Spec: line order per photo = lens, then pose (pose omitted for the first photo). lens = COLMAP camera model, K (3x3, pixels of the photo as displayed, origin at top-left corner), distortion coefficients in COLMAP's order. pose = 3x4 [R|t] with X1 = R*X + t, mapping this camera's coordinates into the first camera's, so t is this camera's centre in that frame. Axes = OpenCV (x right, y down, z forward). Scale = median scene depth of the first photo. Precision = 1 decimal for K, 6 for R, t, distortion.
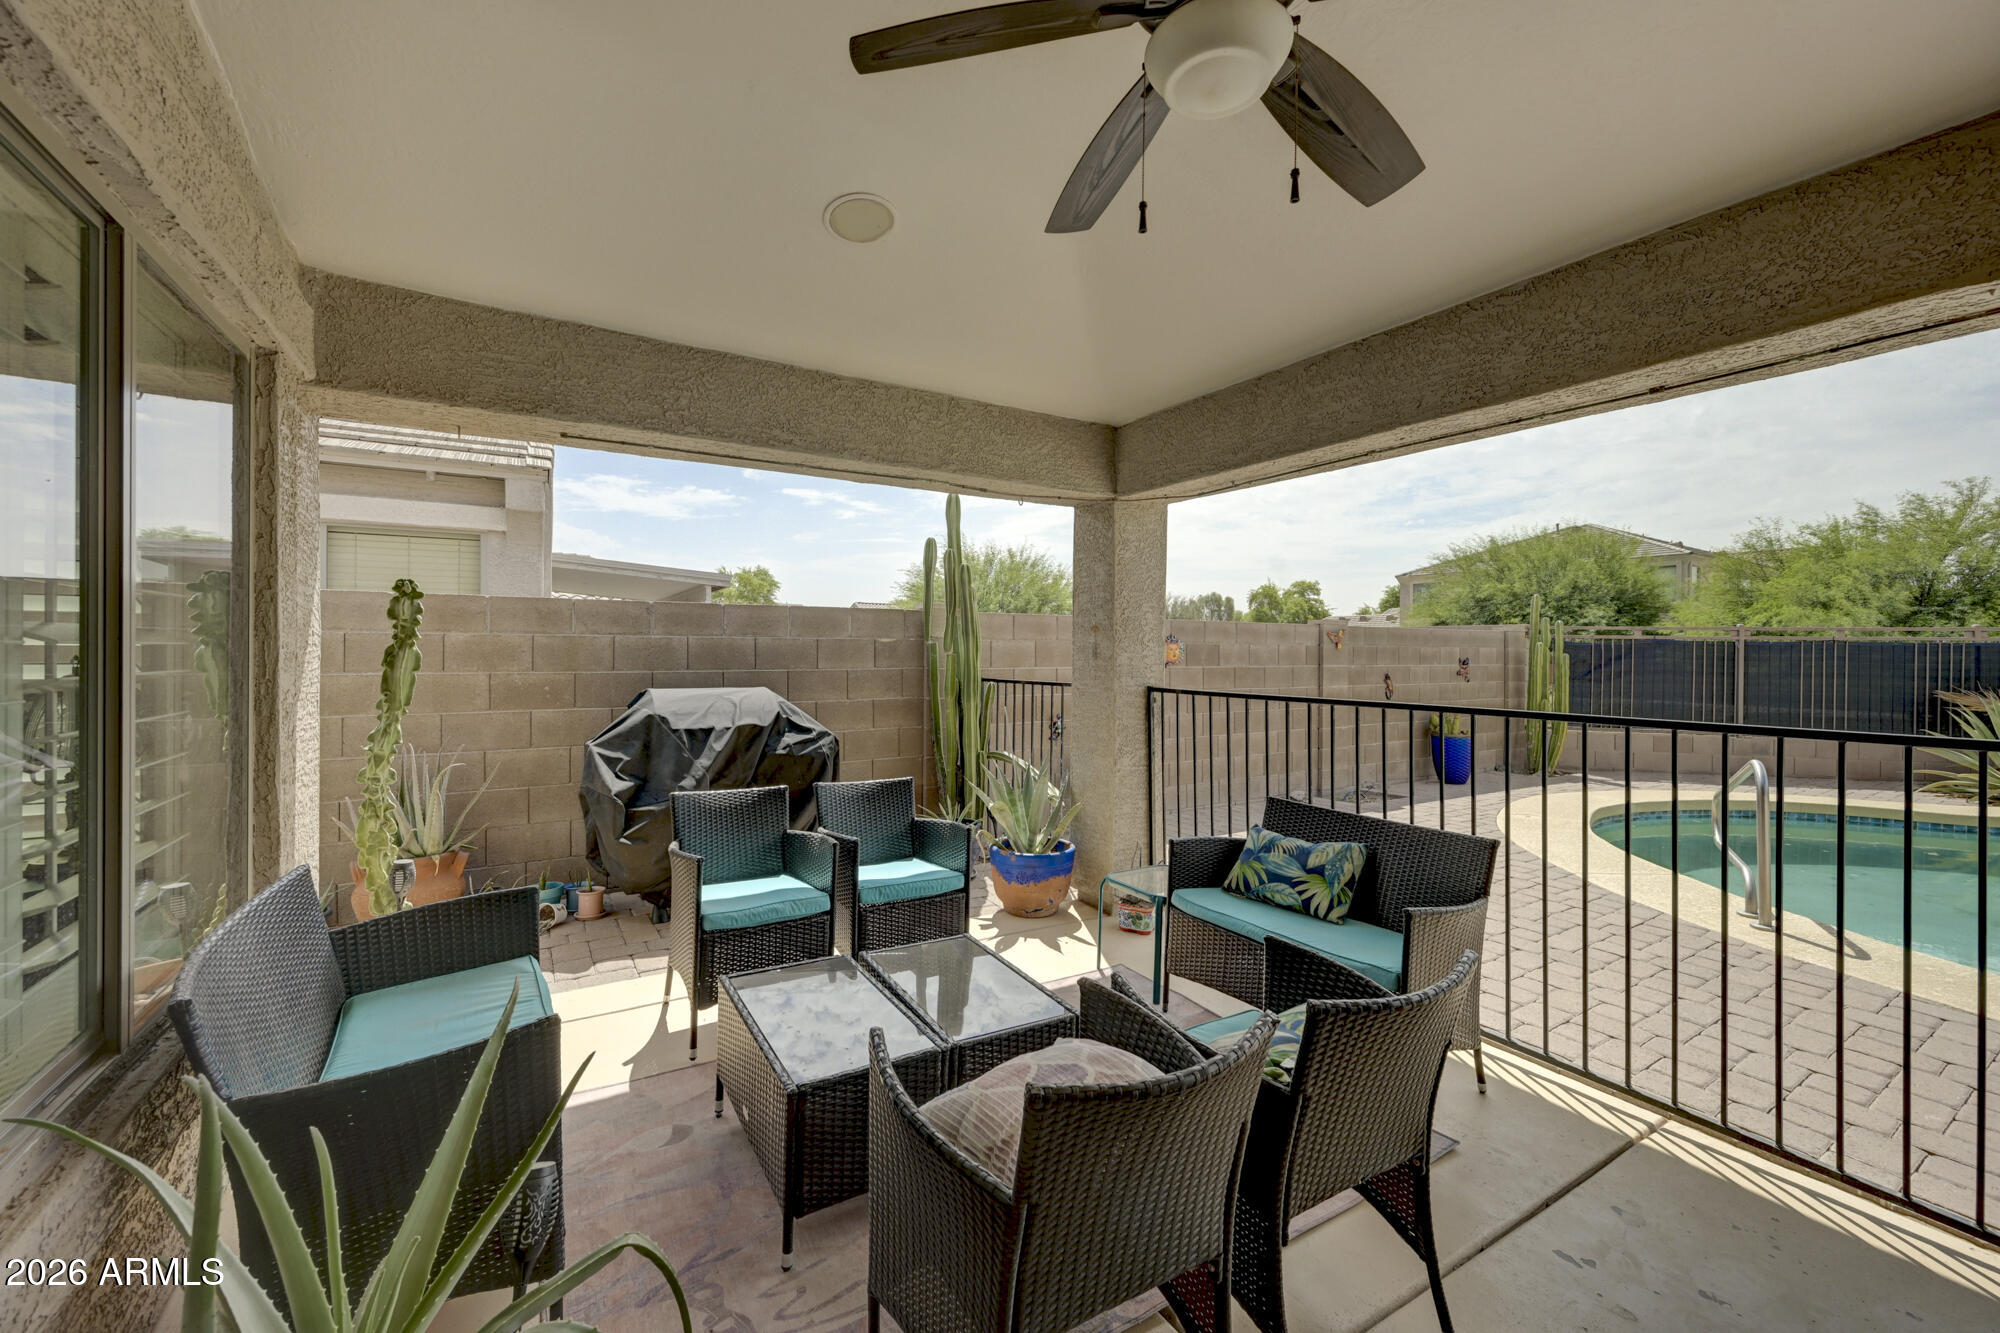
lens RADIAL K [[793.7, 0, 953.1], [0, 793.7, 641.0], [0, 0, 1]] dist [-0.002585, -0.000384]
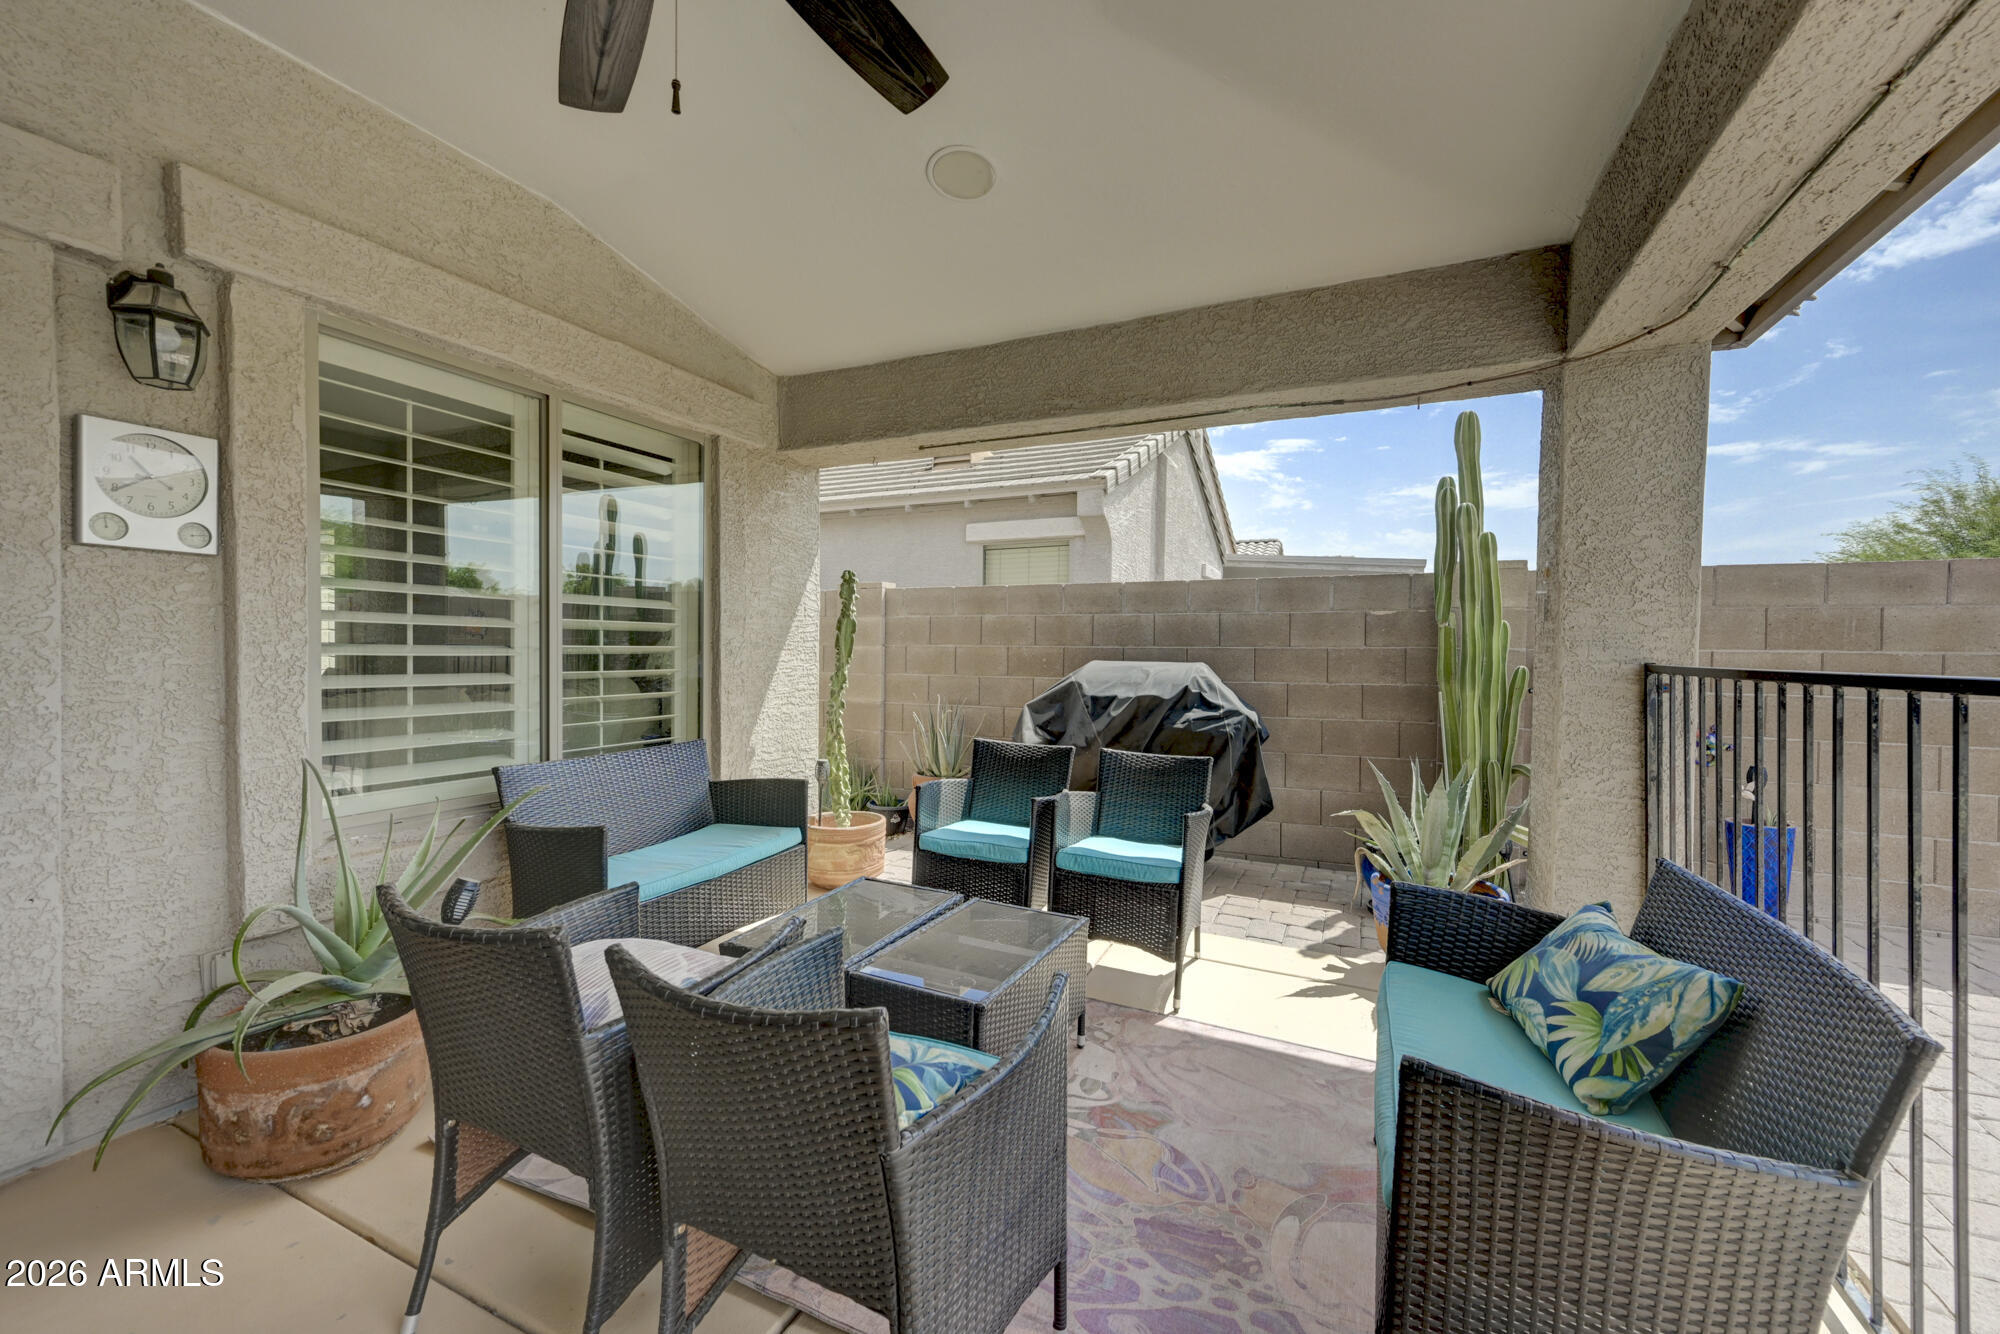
lens RADIAL K [[782.5, 0, 997.7], [0, 782.5, 654.4], [0, 0, 1]] dist [-0.000747, 0.000108]
pose [[0.574339, 0.005897, -0.818597, 0.444110], [-0.000228, 0.999975, 0.007044, 0.046213], [0.818618, -0.003858, 0.574326, 0.277854]]
